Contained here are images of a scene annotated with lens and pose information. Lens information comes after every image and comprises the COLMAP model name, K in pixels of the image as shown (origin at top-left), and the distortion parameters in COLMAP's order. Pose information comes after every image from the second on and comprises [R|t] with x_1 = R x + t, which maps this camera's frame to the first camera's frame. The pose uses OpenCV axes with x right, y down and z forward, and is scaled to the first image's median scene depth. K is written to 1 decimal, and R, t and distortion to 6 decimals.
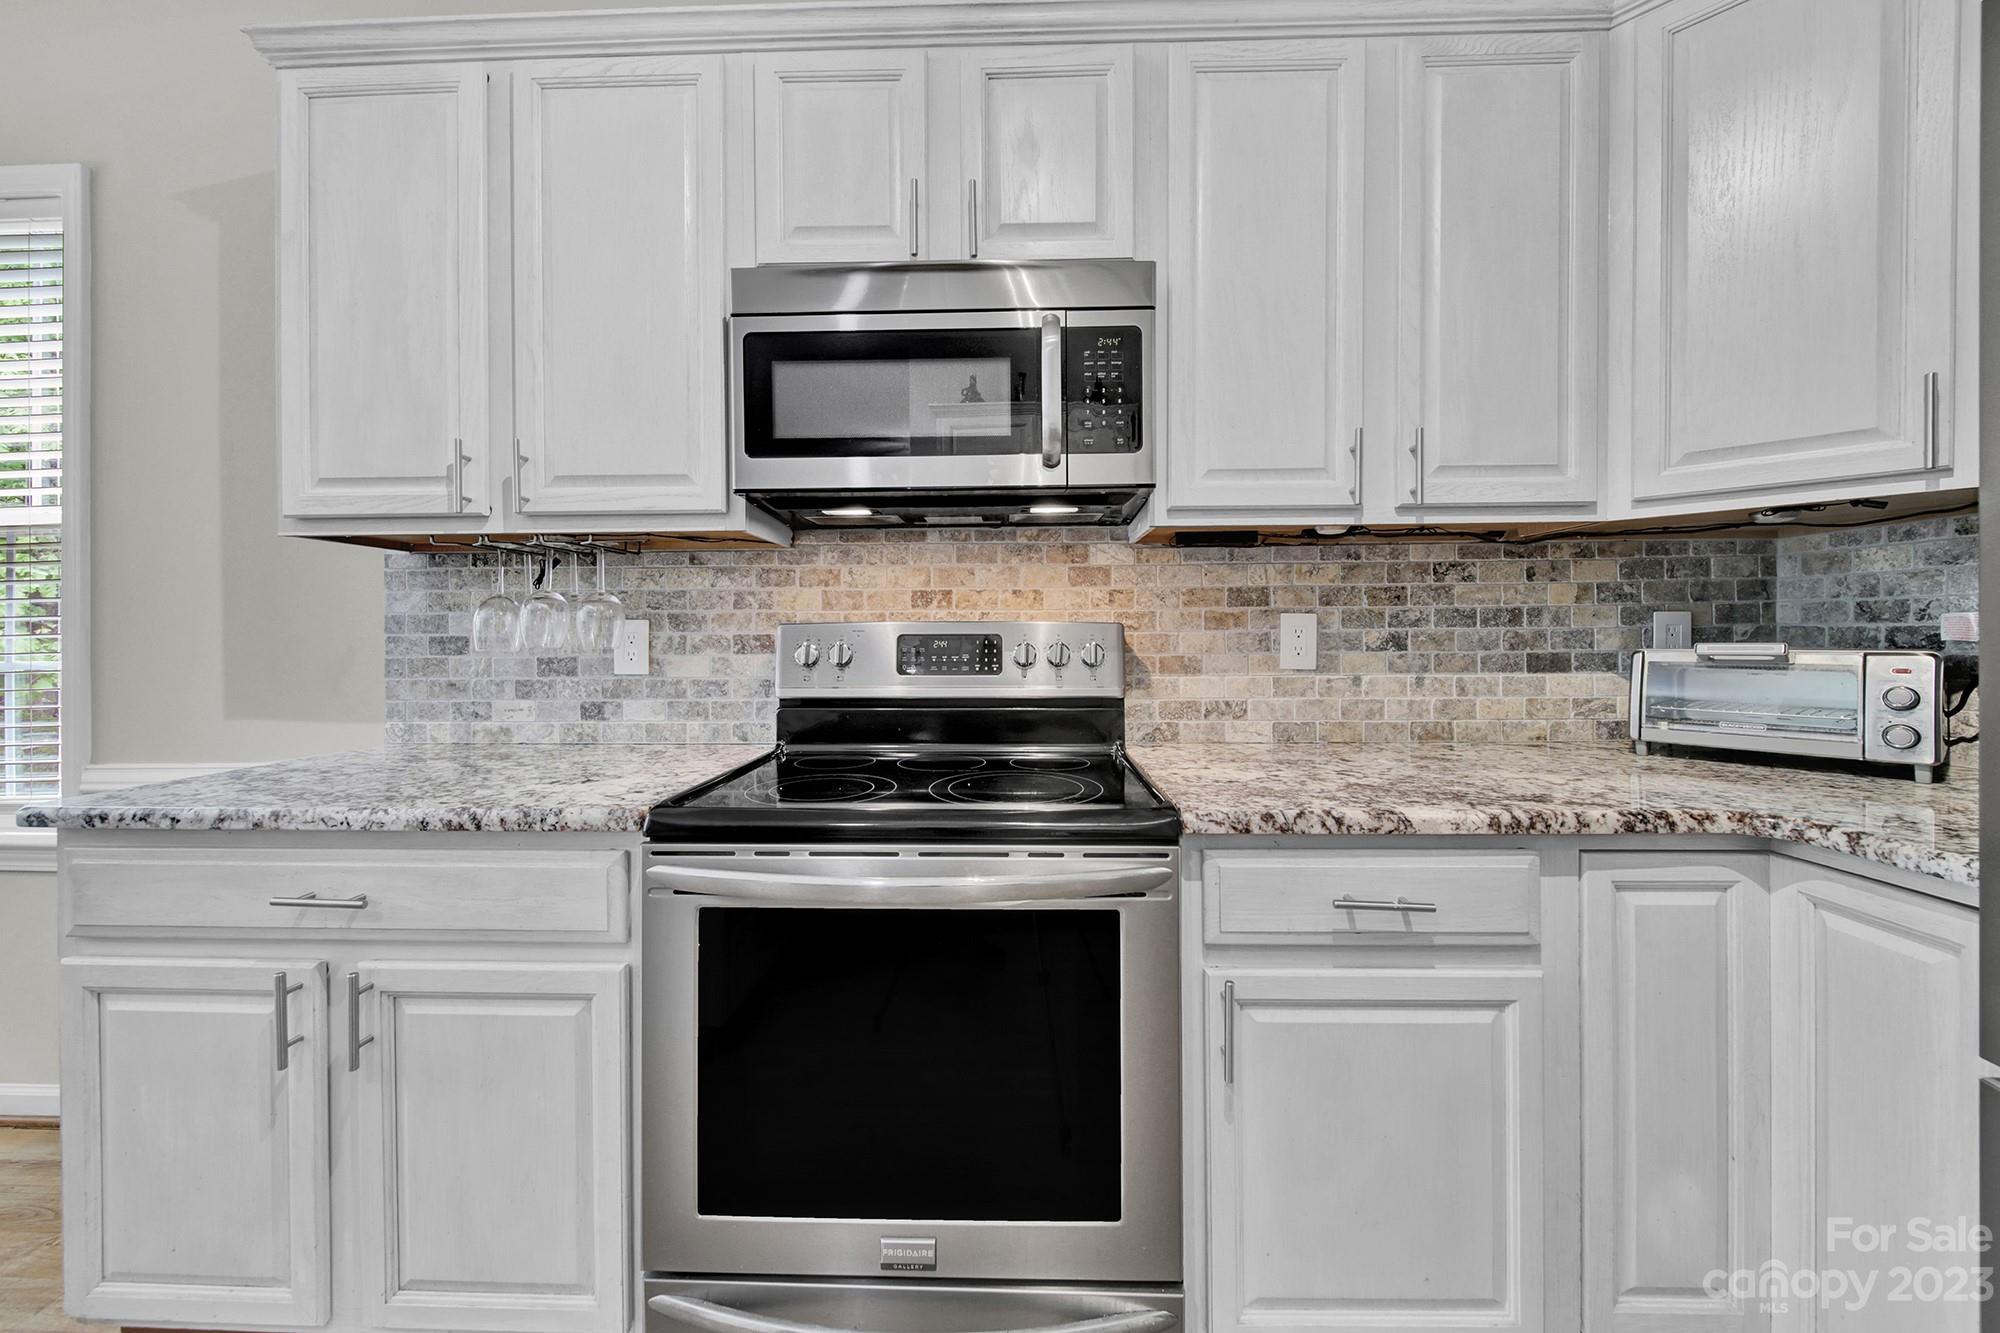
lens RADIAL K [[727.4, 0, 1002.6], [0, 727.4, 644.3], [0, 0, 1]] dist [-0.007461, -0.000811]
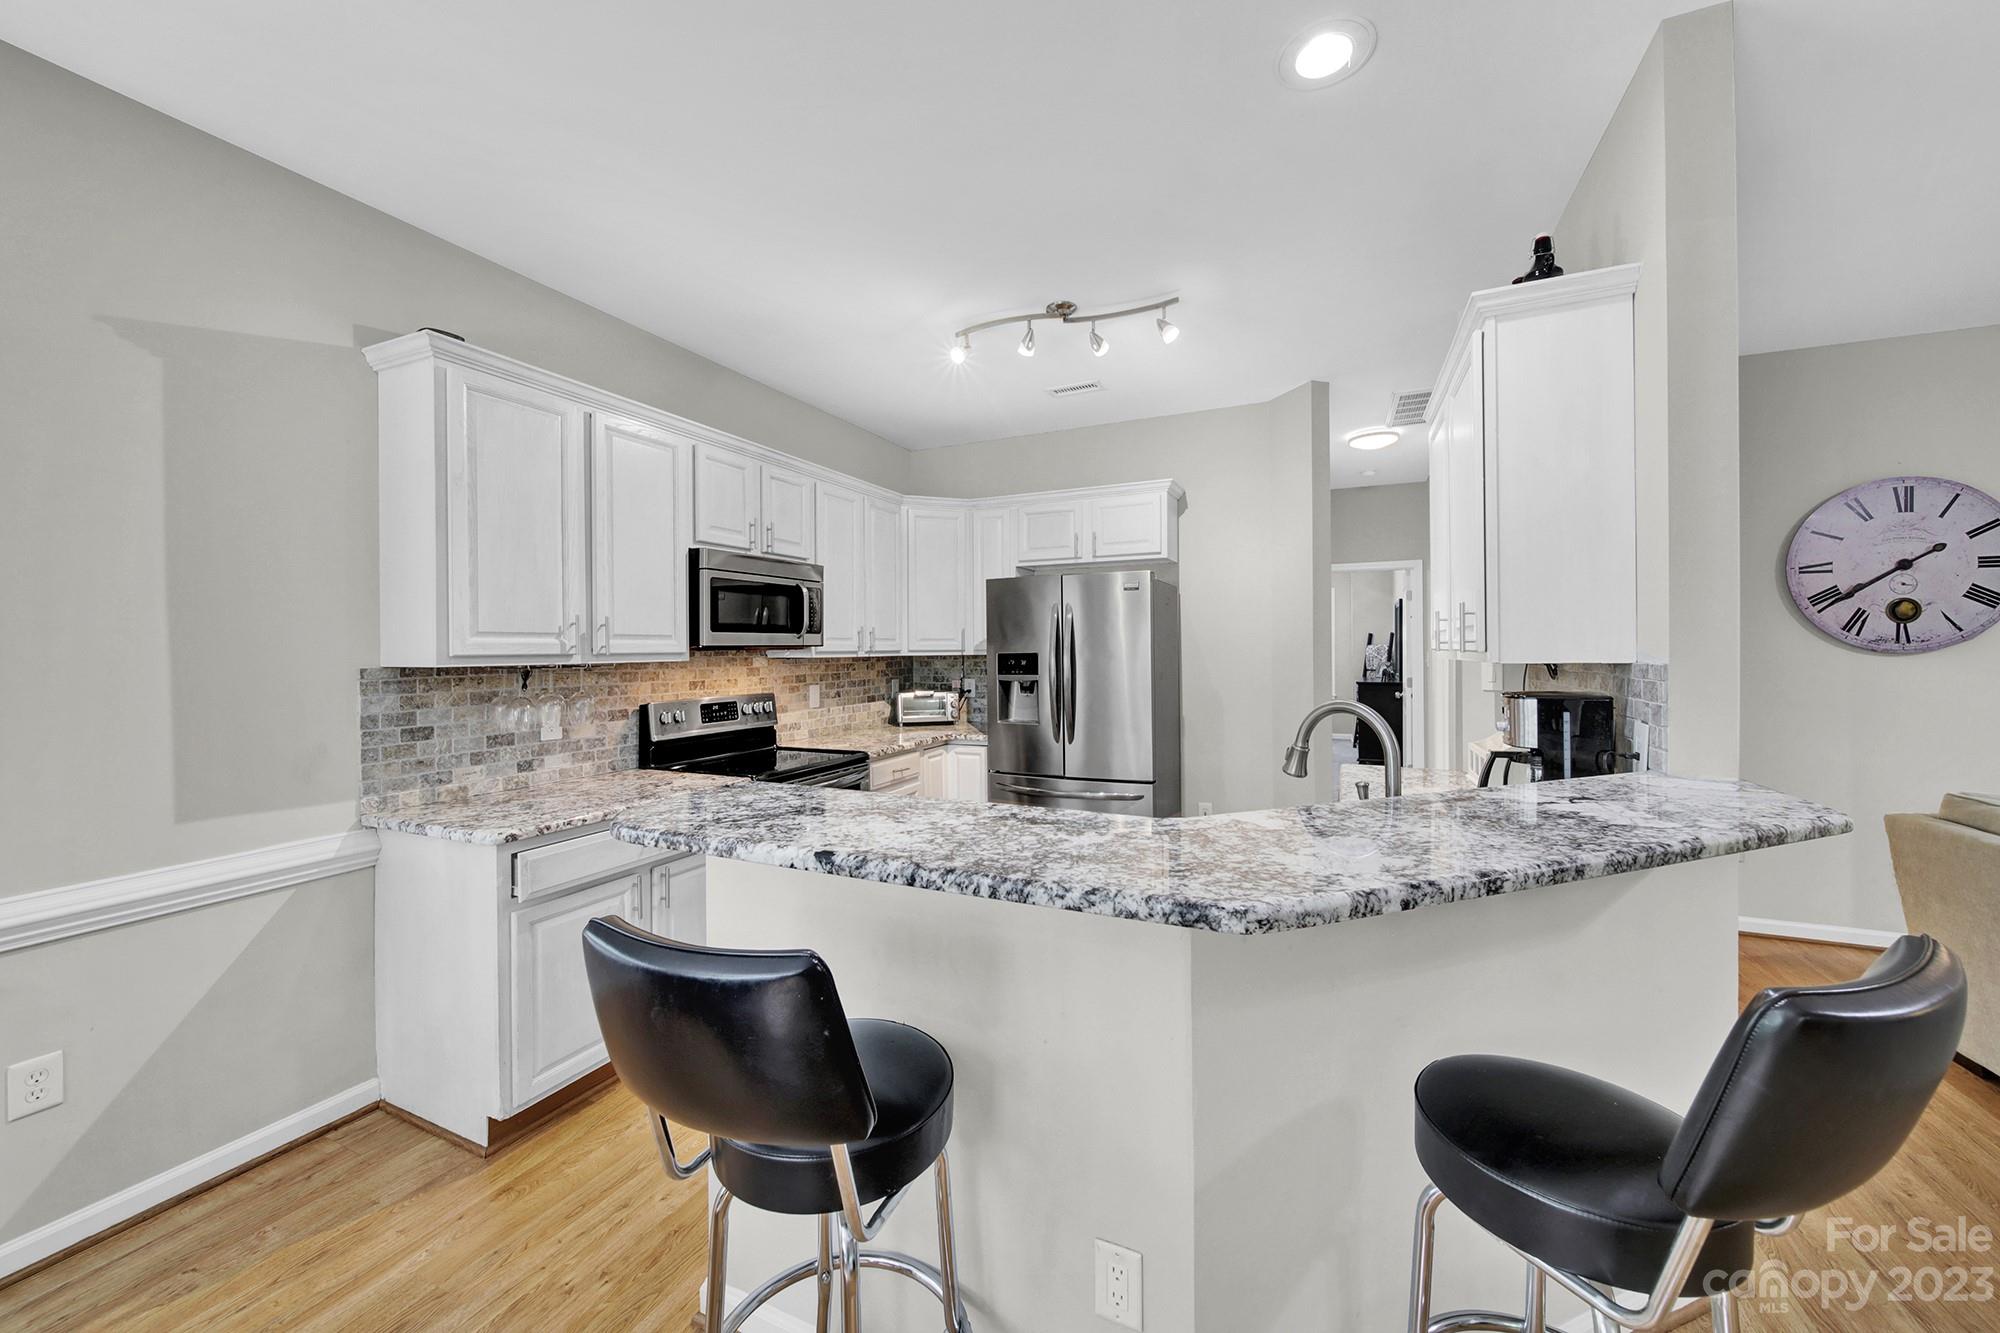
lens RADIAL K [[727.4, 0, 992.3], [0, 727.4, 652.1], [0, 0, 1]] dist [-0.007461, -0.000811]
pose [[0.402246, -0.002291, 0.915529, -1.606112], [0.014603, 0.999886, -0.003914, -0.134035], [-0.915415, 0.014943, 0.402234, -0.559592]]
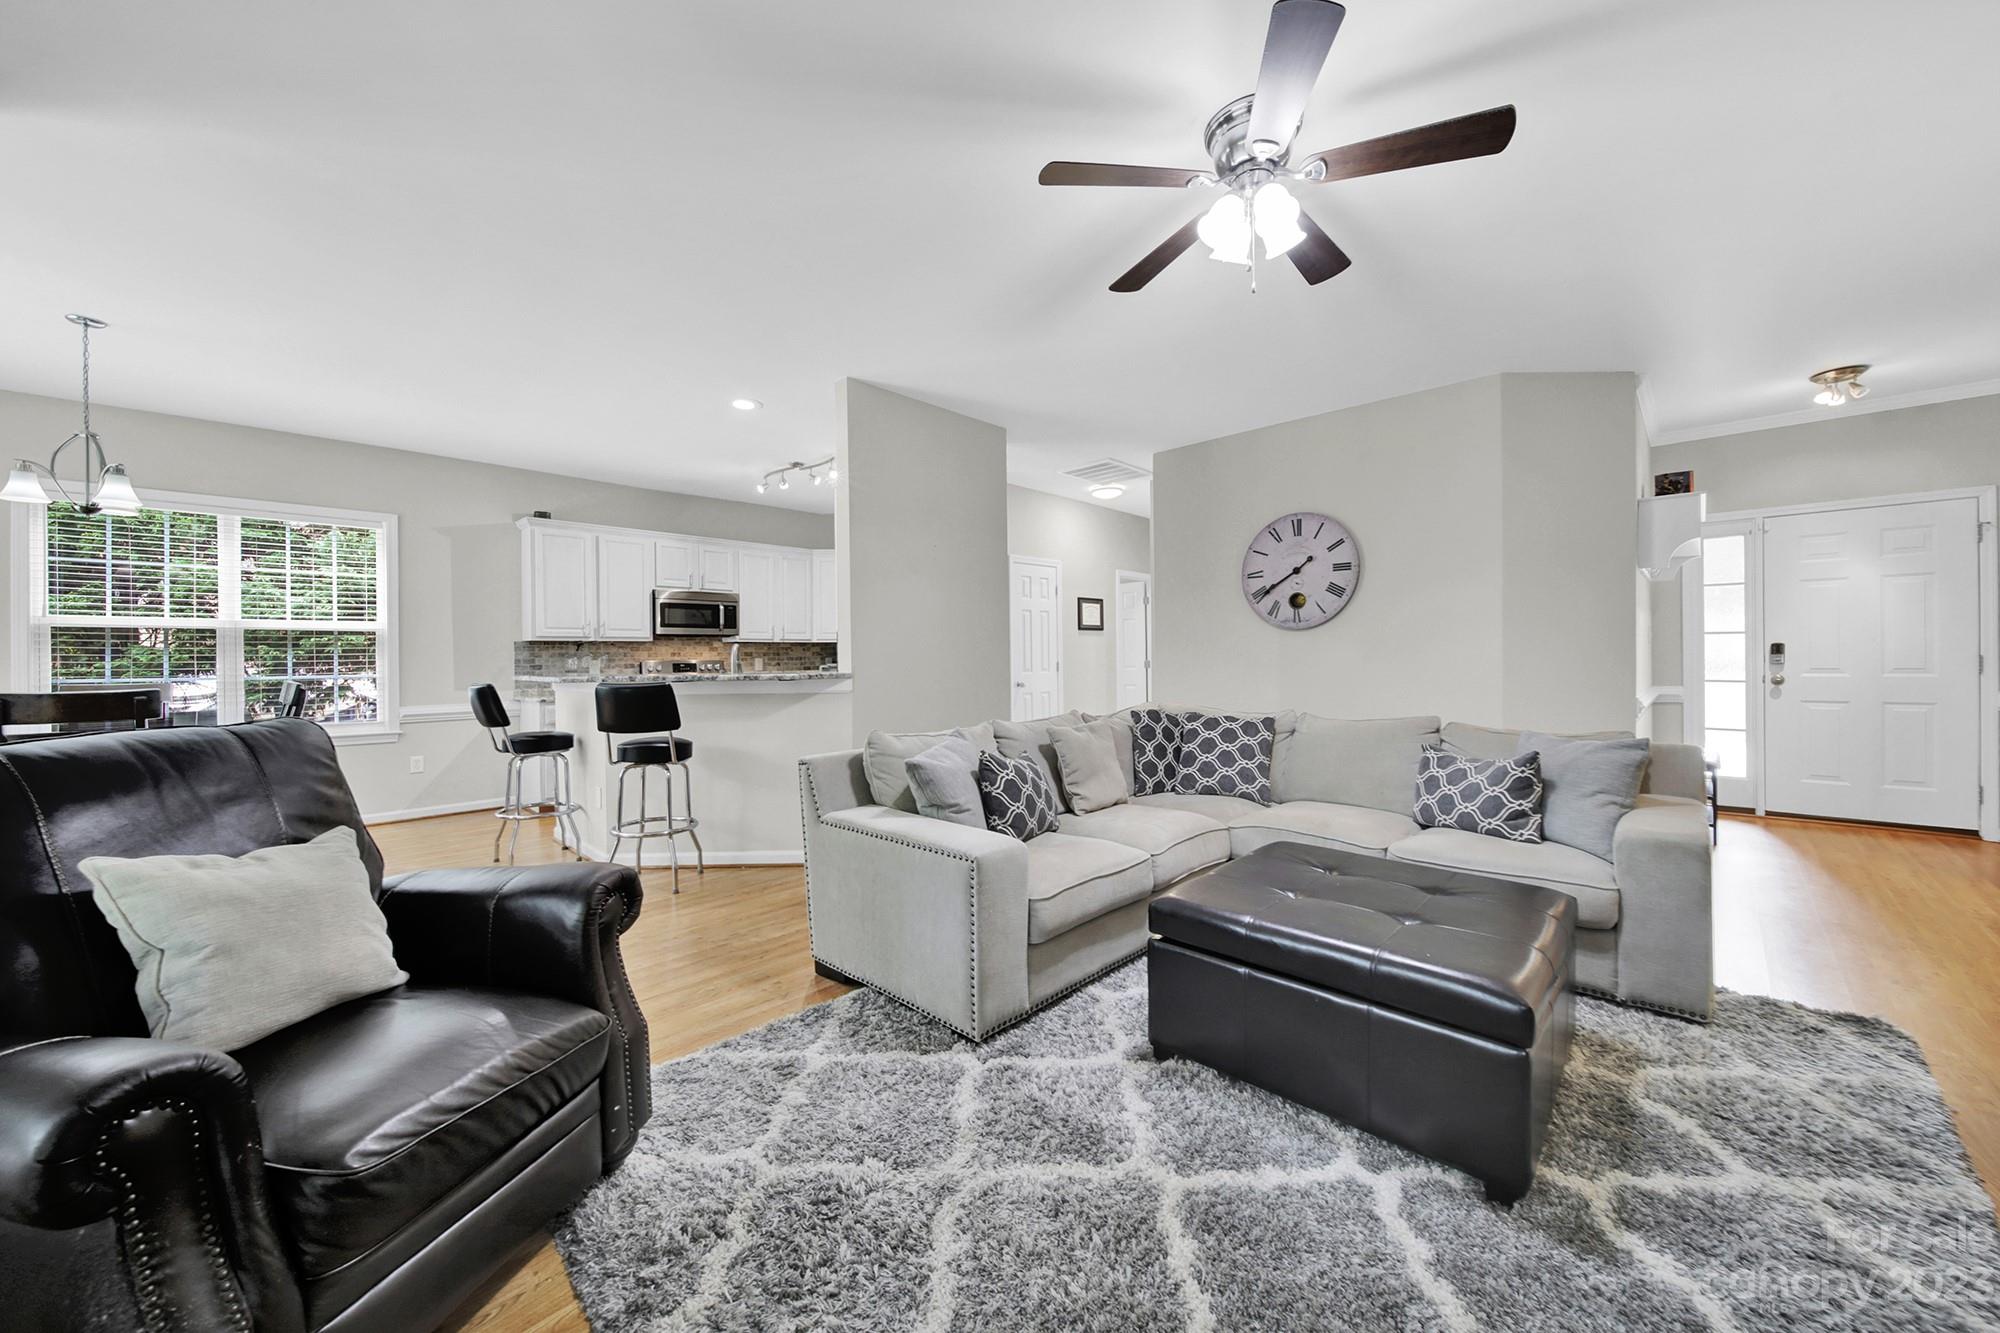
lens RADIAL K [[727.4, 0, 1008.7], [0, 727.4, 657.5], [0, 0, 1]] dist [-0.007461, -0.000811]
pose [[0.678212, -0.001268, 0.734865, -1.831888], [0.014732, 0.999821, -0.011872, 0.030543], [-0.734718, 0.018878, 0.678110, -3.162666]]
